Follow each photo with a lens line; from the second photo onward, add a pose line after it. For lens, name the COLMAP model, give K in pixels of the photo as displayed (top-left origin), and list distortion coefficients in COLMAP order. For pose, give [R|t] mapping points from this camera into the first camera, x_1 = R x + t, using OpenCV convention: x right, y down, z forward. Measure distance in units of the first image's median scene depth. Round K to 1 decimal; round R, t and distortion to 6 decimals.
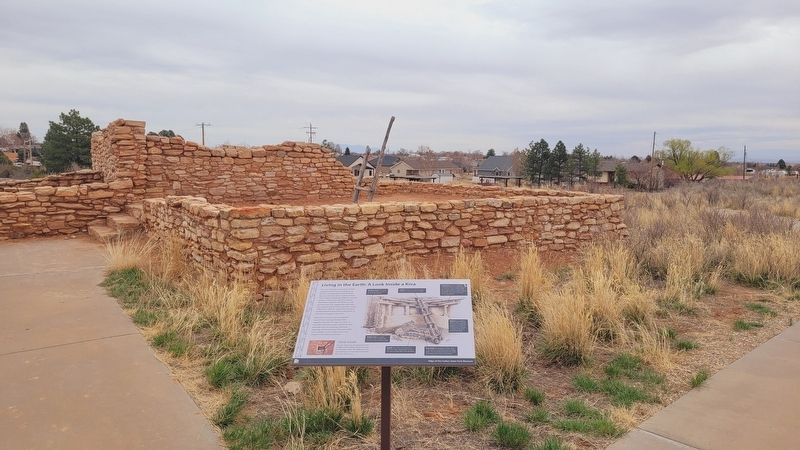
lens RADIAL K [[559.9, 0, 399.2], [0, 559.9, 226.4], [0, 0, 1]] dist [0.001403, -0.001019]
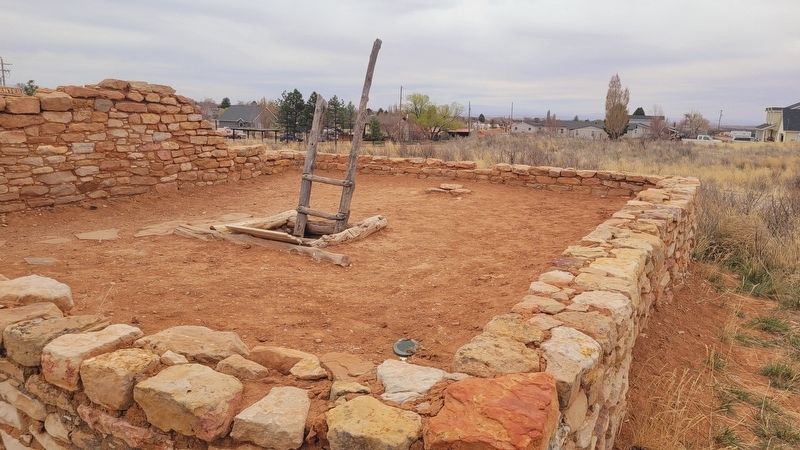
lens RADIAL K [[559.9, 0, 401.5], [0, 559.9, 222.4], [0, 0, 1]] dist [0.001403, -0.001019]
pose [[0.891806, -0.070435, 0.446902, -0.208471], [0.034623, 0.995535, 0.087812, -0.062466], [-0.451092, -0.062839, 0.890263, 0.447898]]
